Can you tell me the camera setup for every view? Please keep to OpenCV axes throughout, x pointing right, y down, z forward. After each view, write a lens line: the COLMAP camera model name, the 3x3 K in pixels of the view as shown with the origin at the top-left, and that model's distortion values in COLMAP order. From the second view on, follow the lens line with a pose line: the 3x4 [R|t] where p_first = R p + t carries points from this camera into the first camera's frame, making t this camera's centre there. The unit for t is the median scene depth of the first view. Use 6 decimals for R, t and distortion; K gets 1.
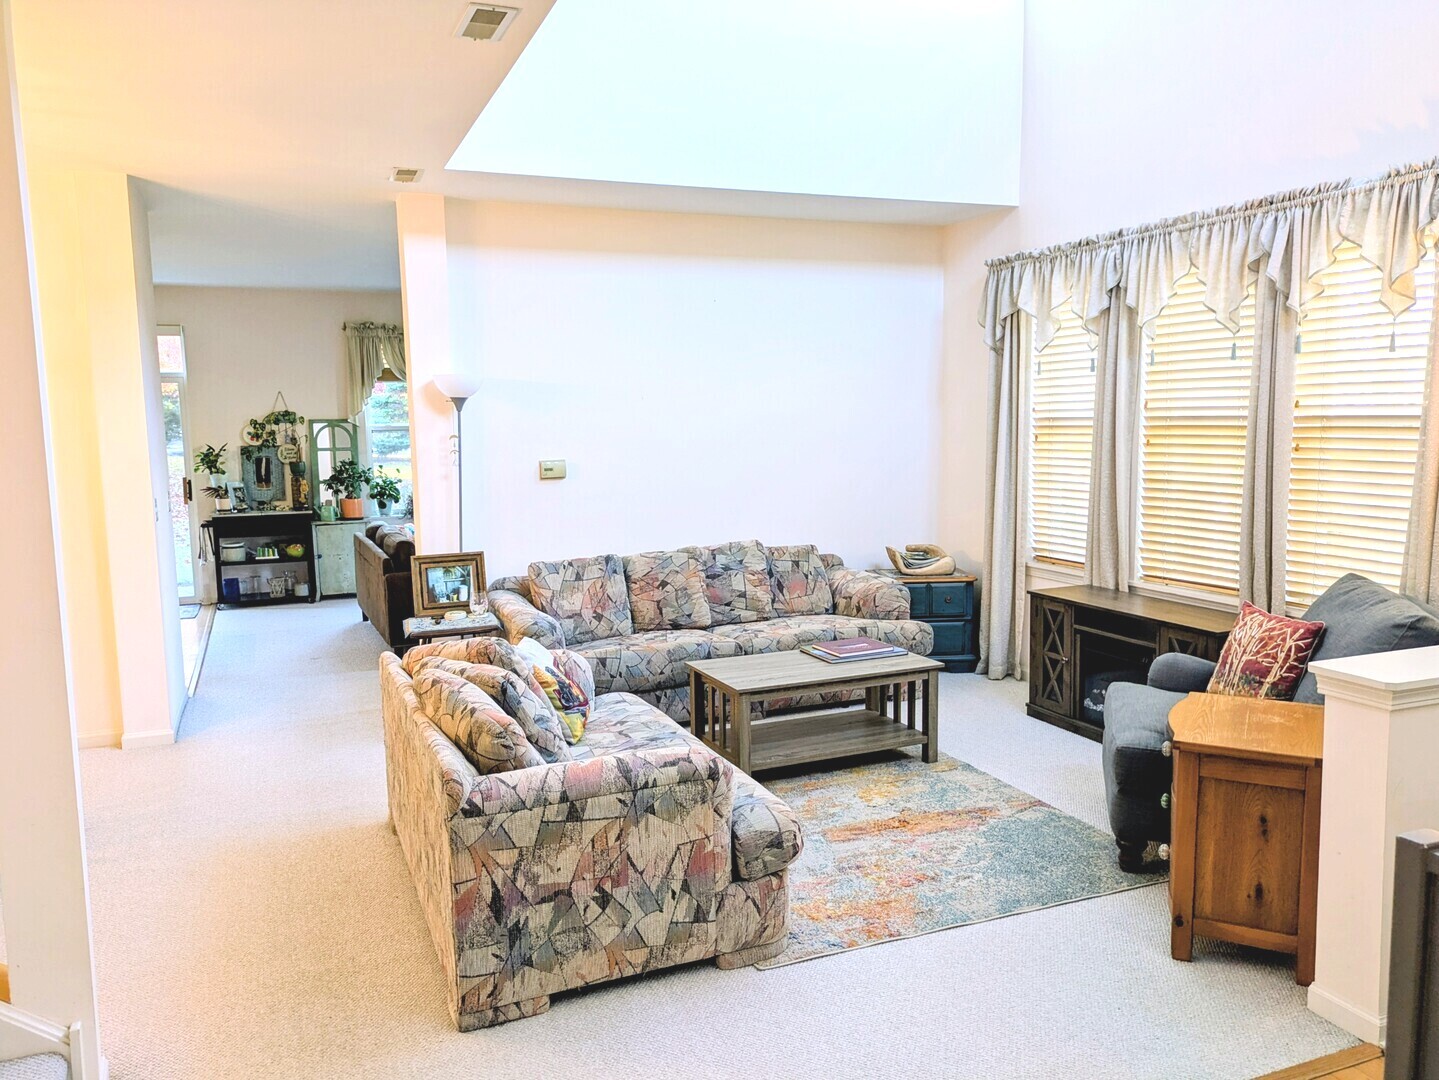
lens RADIAL K [[1070.2, 0, 719.5], [0, 1070.2, 540.0], [0, 0, 1]] dist [0.042988, -0.000903]
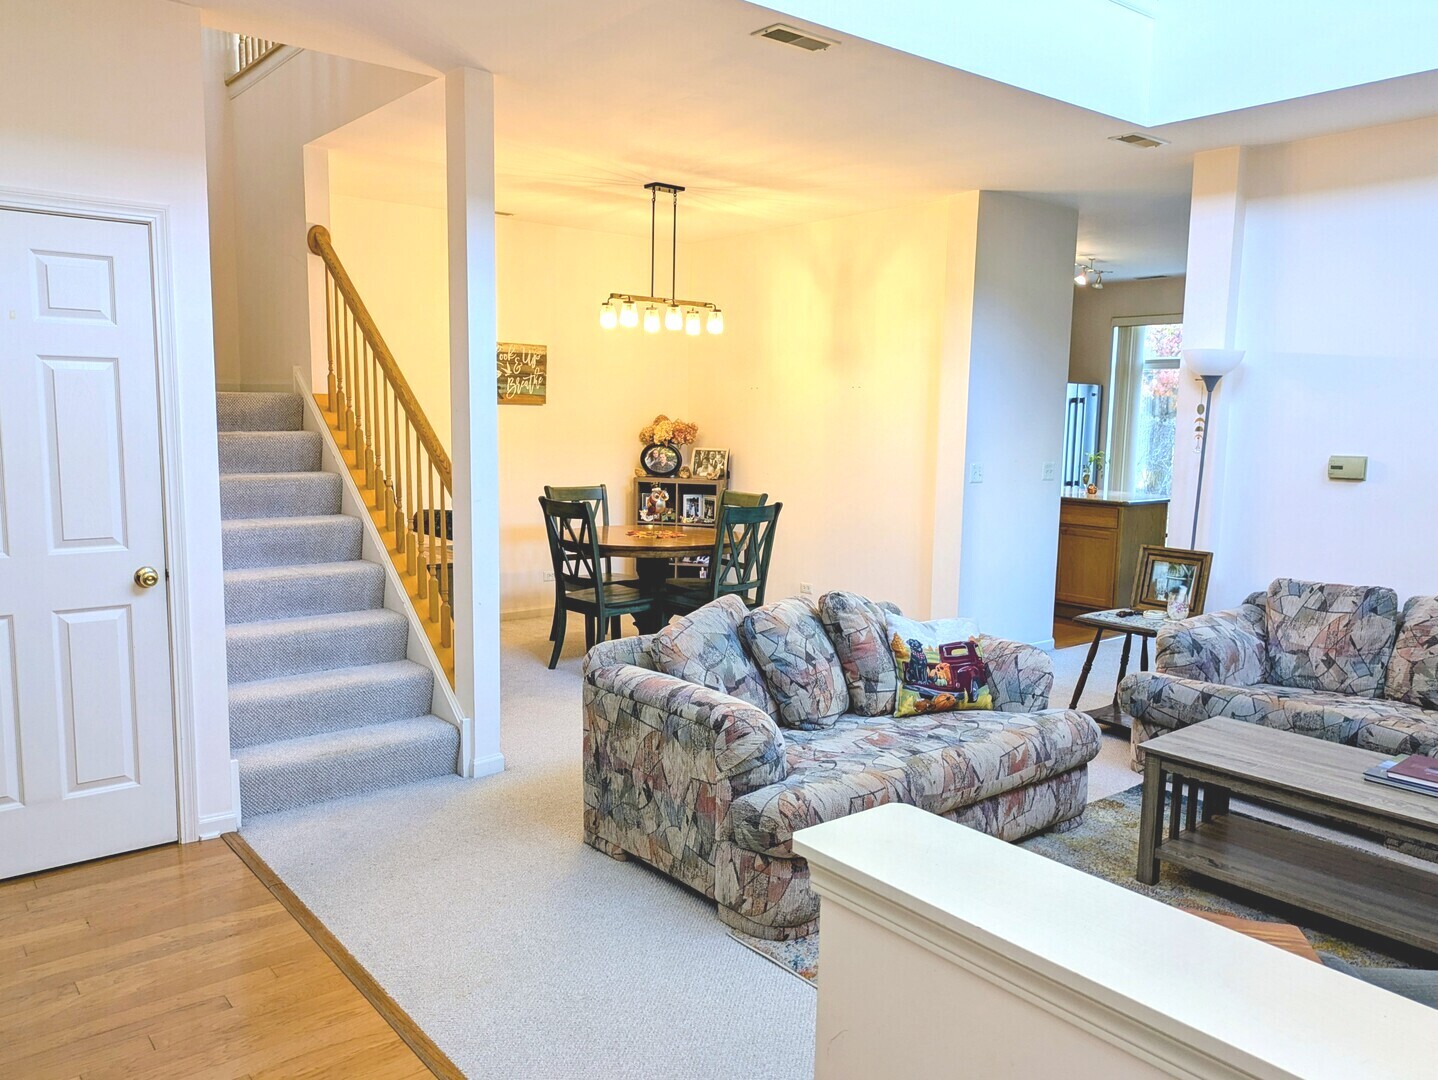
lens RADIAL K [[1120.2, 0, 719.0], [0, 1120.2, 540.0], [0, 0, 1]] dist [0.041672, -0.000613]
pose [[0.286748, 0.137134, -0.948140, 0.730566], [-0.134009, 0.985713, 0.102040, -0.054114], [0.948587, 0.097799, 0.301028, 0.470409]]
